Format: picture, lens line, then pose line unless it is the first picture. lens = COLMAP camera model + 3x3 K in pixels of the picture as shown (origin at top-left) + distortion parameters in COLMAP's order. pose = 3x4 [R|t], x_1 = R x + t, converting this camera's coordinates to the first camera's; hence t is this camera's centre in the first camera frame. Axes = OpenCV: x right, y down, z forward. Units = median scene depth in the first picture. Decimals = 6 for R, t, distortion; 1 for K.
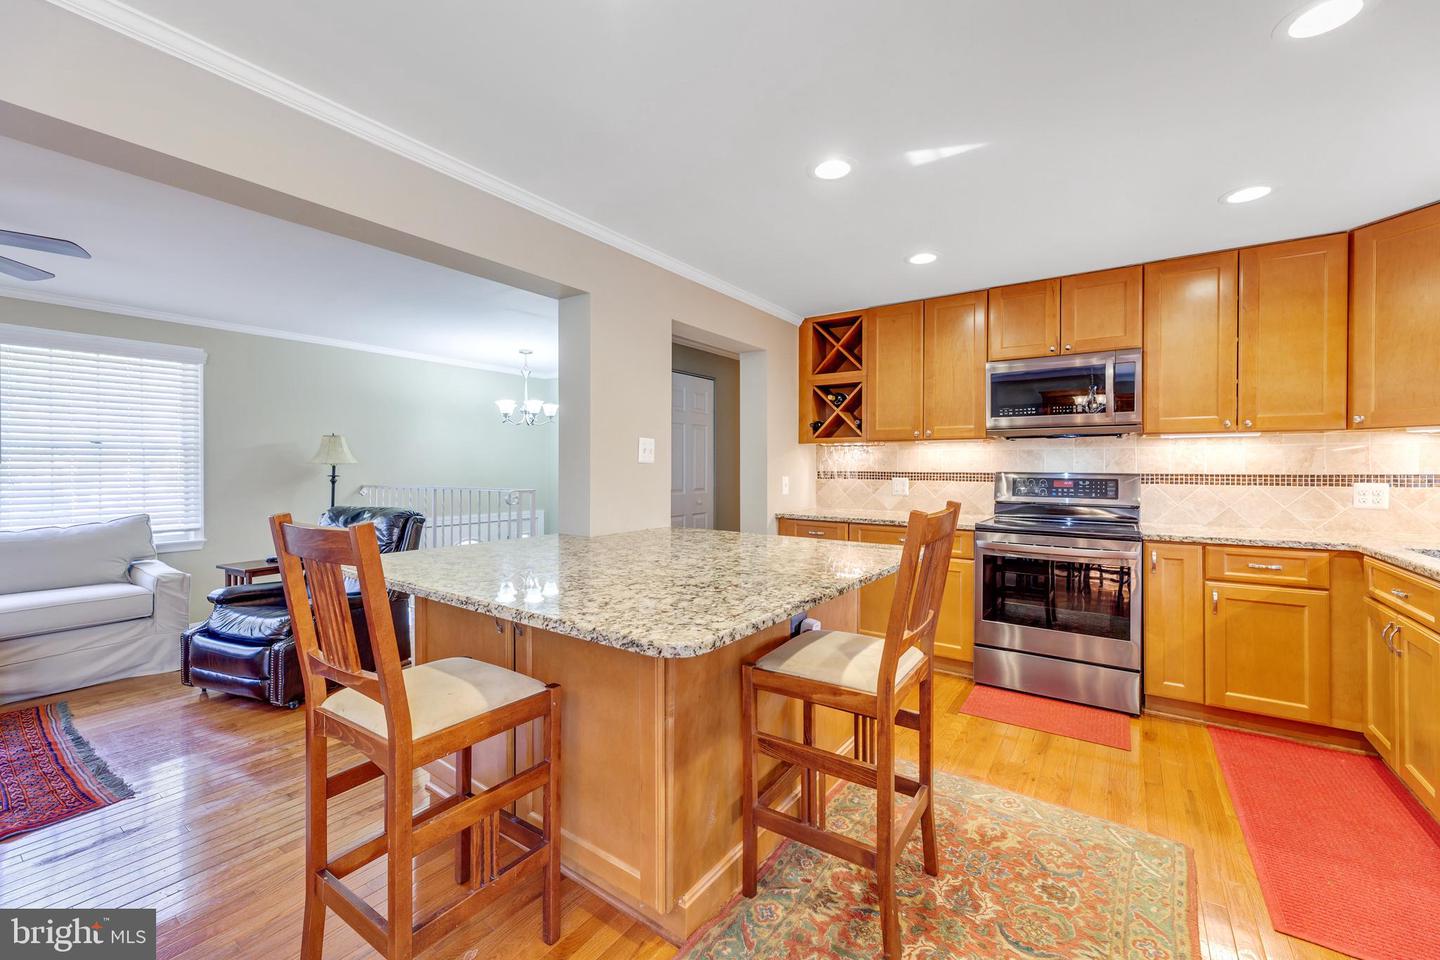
lens RADIAL K [[588.3, 0, 717.3], [0, 588.3, 474.4], [0, 0, 1]] dist [0.001733, -0.000069]
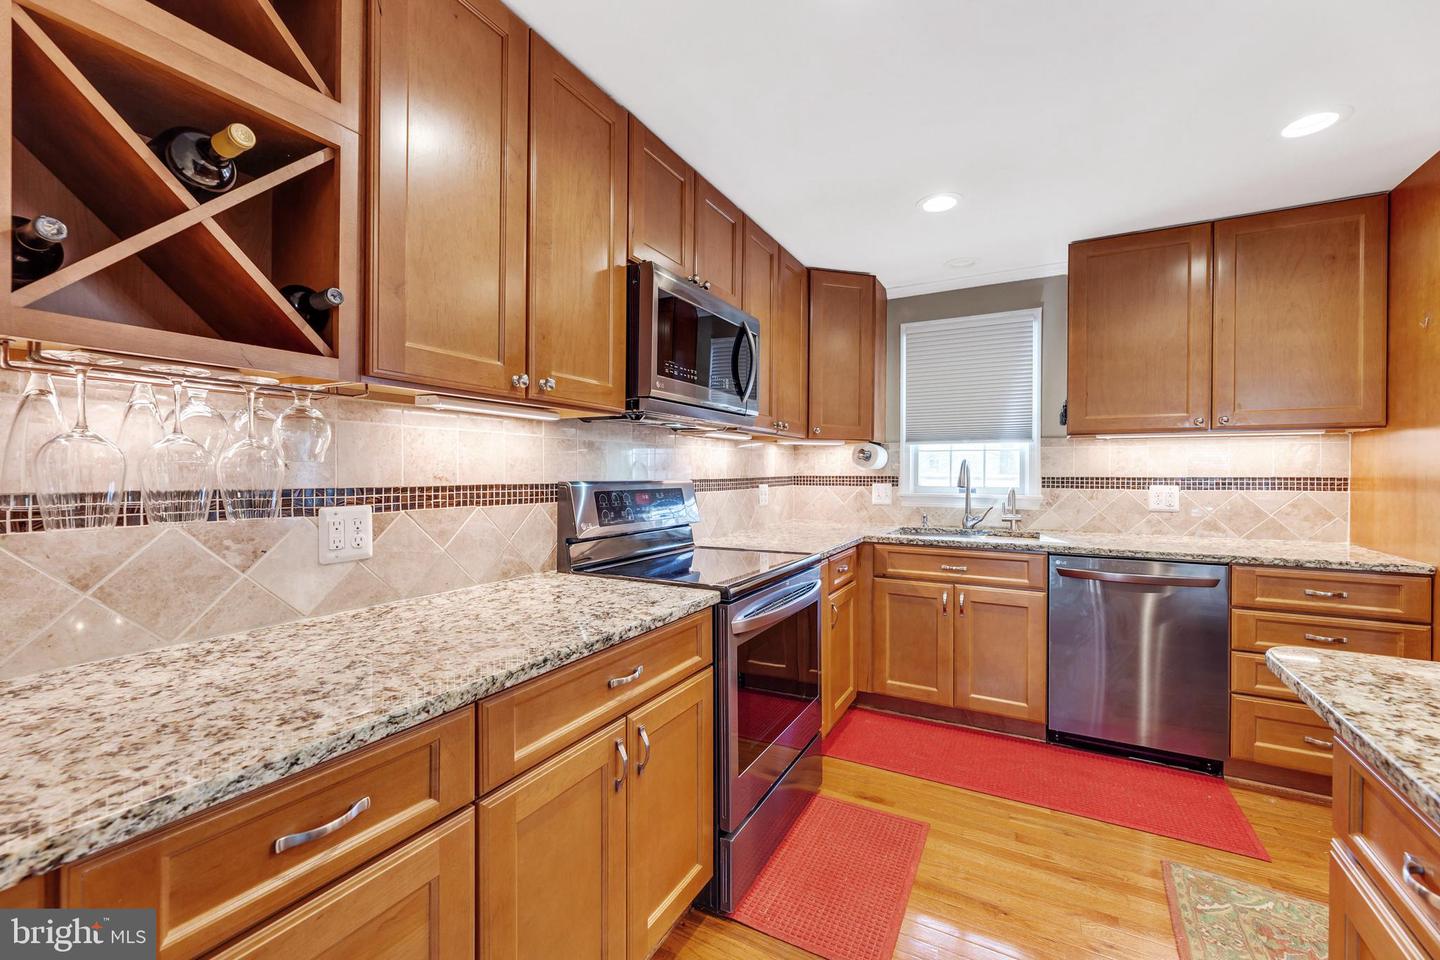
lens RADIAL K [[588.3, 0, 728.9], [0, 588.3, 472.6], [0, 0, 1]] dist [0.001733, -0.000069]
pose [[-0.122352, -0.004309, 0.992477, -0.044011], [0.012534, 0.999904, 0.005886, -0.014560], [-0.992408, 0.013160, -0.122286, 1.022755]]
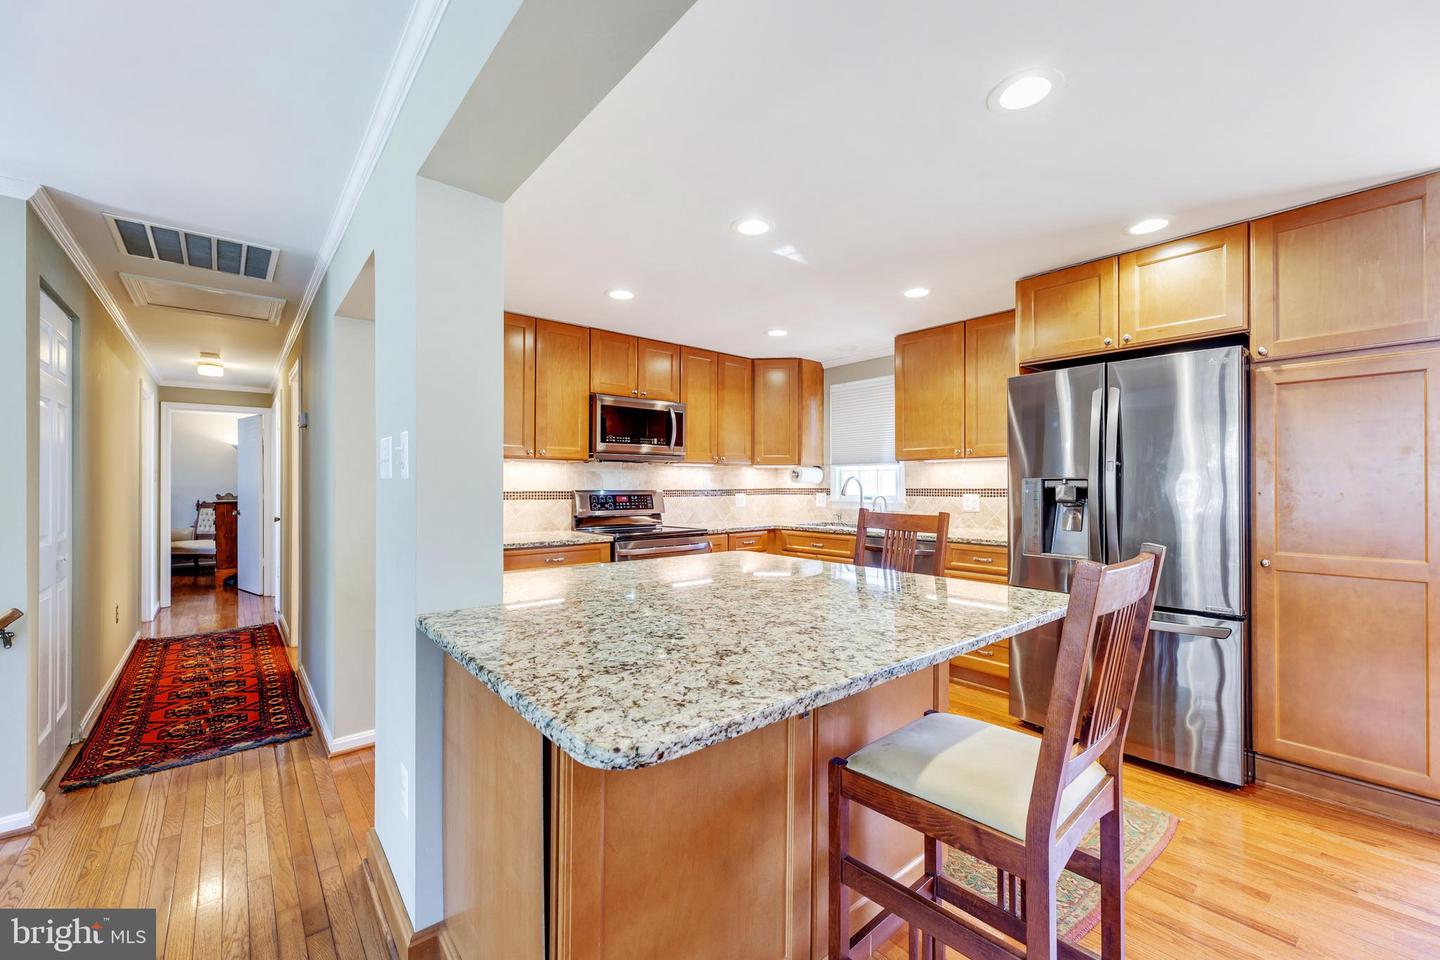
lens RADIAL K [[588.3, 0, 724.6], [0, 588.3, 483.3], [0, 0, 1]] dist [0.001733, -0.000069]
pose [[0.246213, 0.001774, 0.969214, -0.592858], [0.015514, 0.999863, -0.005771, -0.007042], [-0.969092, 0.016458, 0.246152, 0.497224]]
